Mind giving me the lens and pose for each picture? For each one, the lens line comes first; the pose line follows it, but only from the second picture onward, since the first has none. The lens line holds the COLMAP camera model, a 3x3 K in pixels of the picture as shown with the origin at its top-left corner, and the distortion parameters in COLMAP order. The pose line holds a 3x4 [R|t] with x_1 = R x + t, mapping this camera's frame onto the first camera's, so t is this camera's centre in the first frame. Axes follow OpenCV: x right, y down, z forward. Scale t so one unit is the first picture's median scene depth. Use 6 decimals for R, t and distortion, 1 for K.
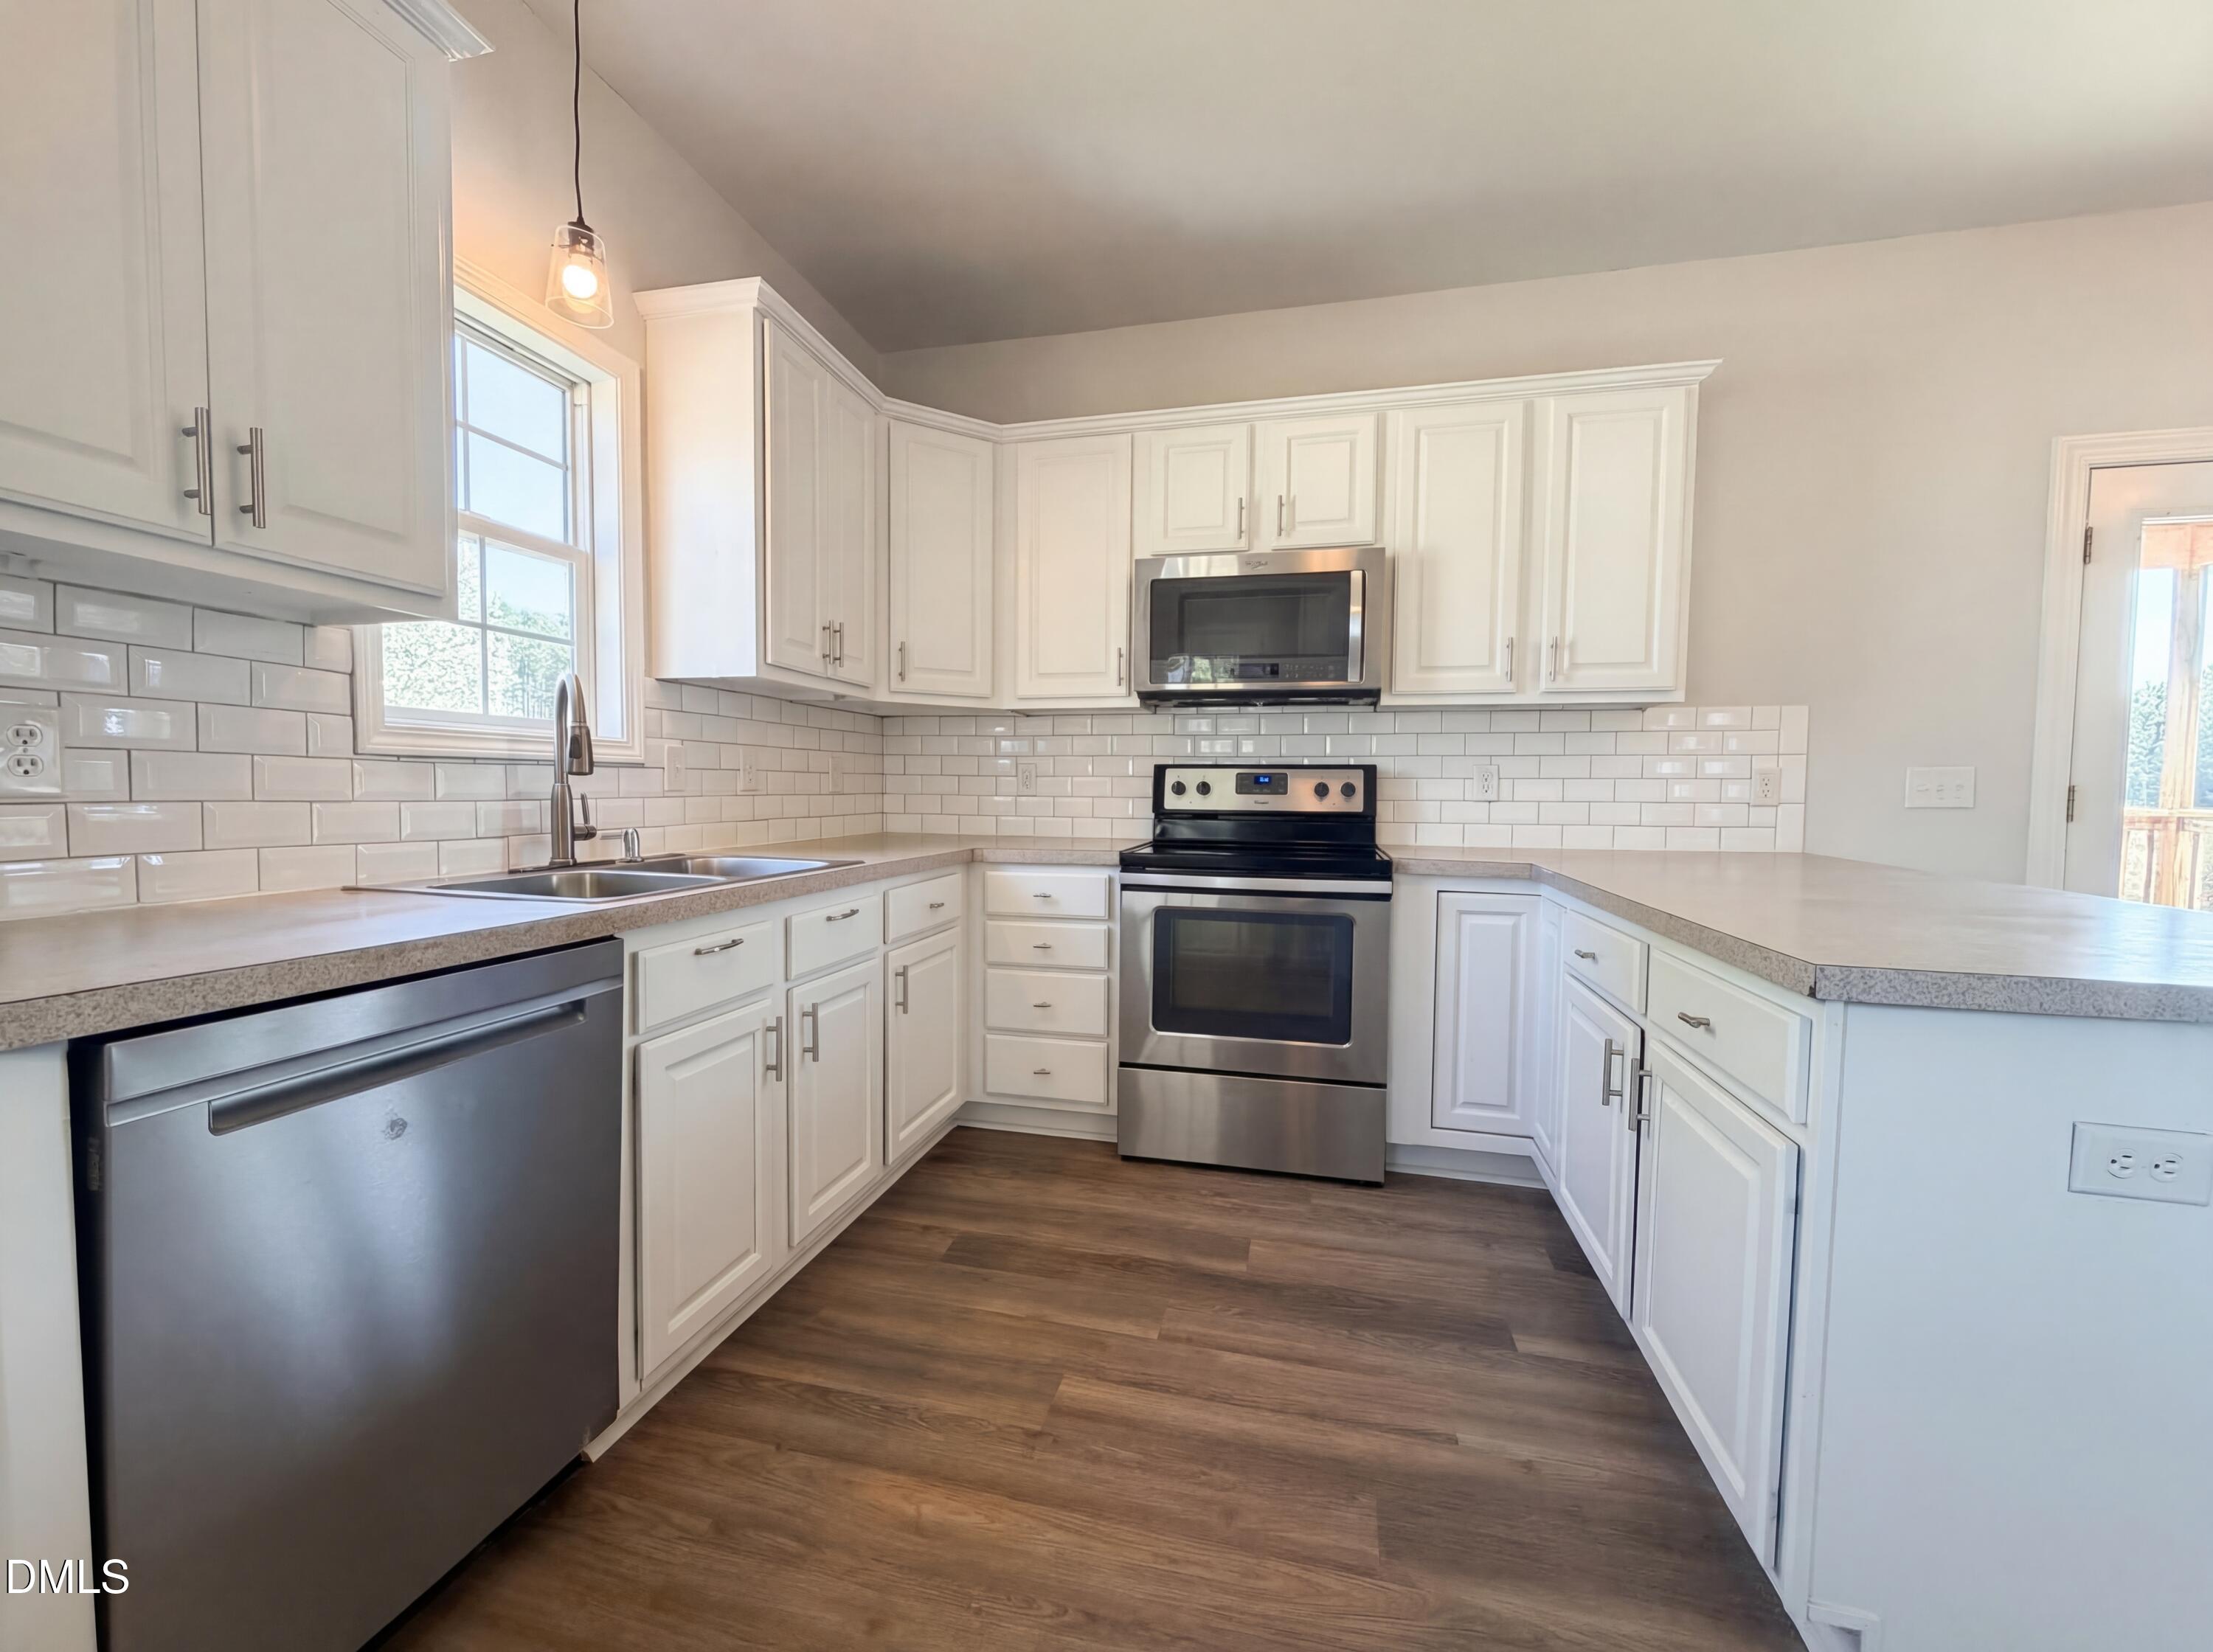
lens RADIAL K [[880.4, 0, 1106.5], [0, 880.4, 826.0], [0, 0, 1]] dist [-0.001225, 0.000057]
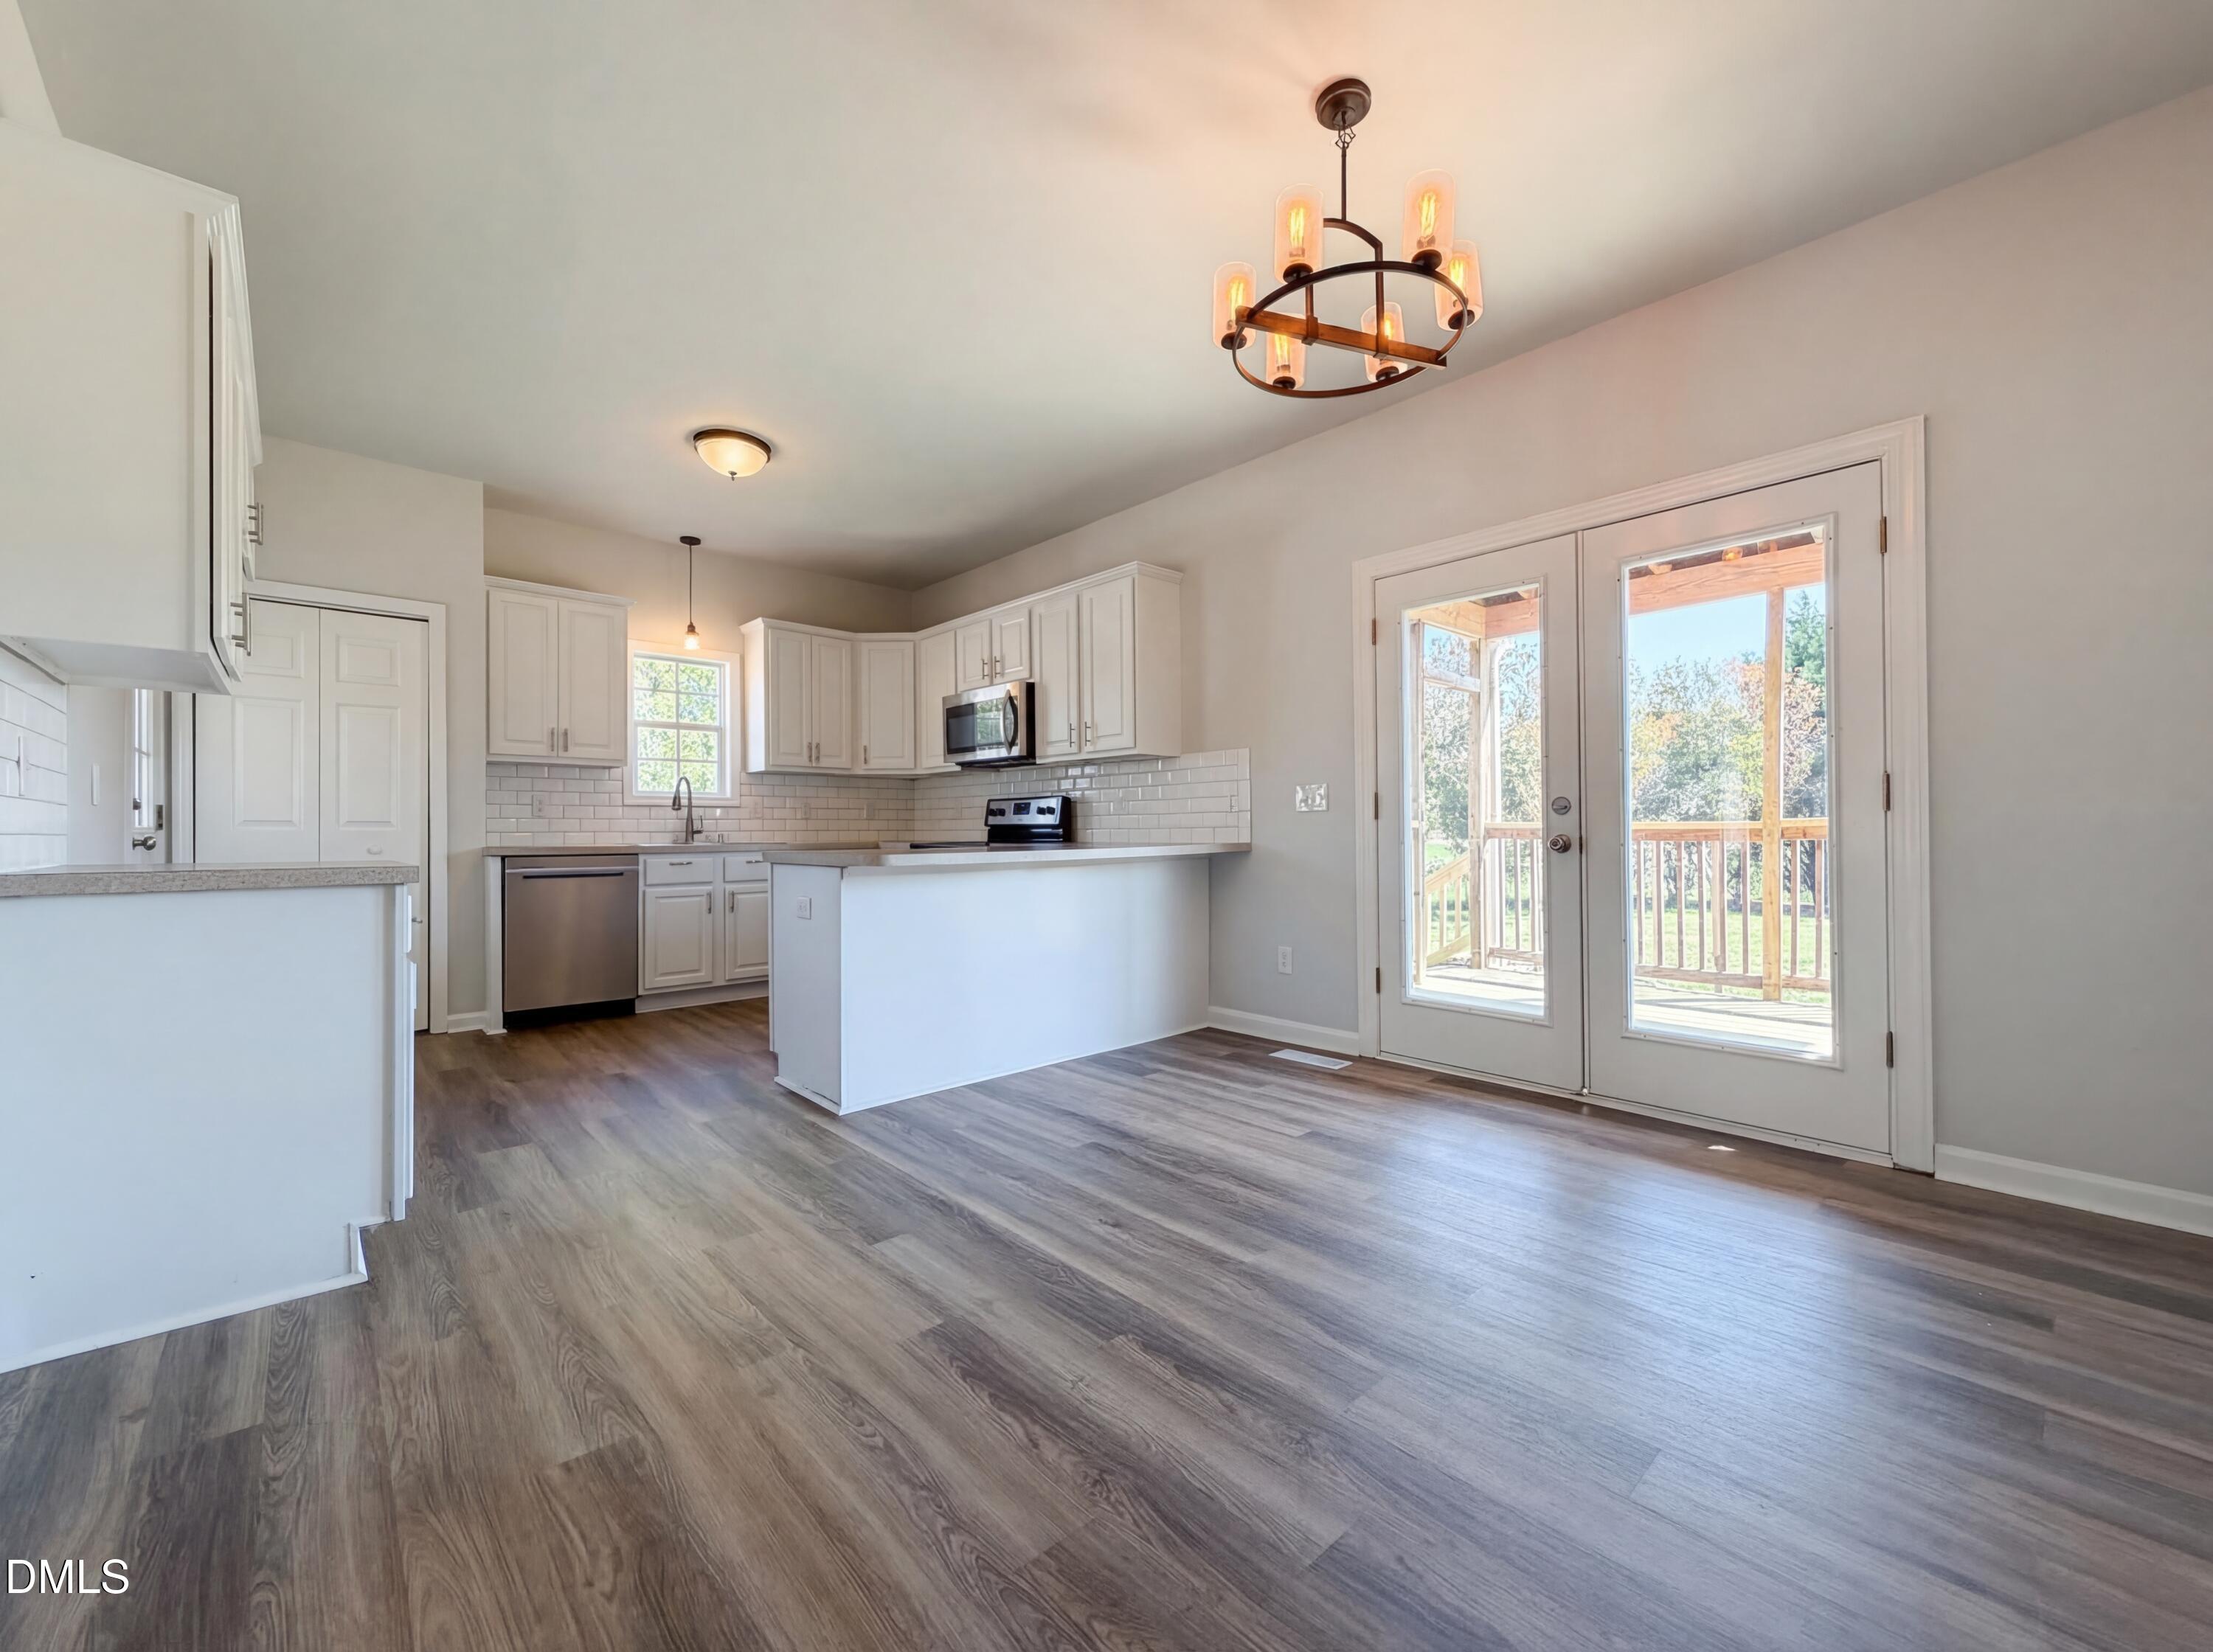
lens RADIAL K [[880.4, 0, 1106.5], [0, 880.4, 826.0], [0, 0, 1]] dist [-0.001225, 0.000057]
pose [[0.831780, -0.016941, -0.554847, 1.536770], [-0.010785, 0.998852, -0.046666, 0.081258], [0.555000, 0.044800, 0.830643, -0.457555]]
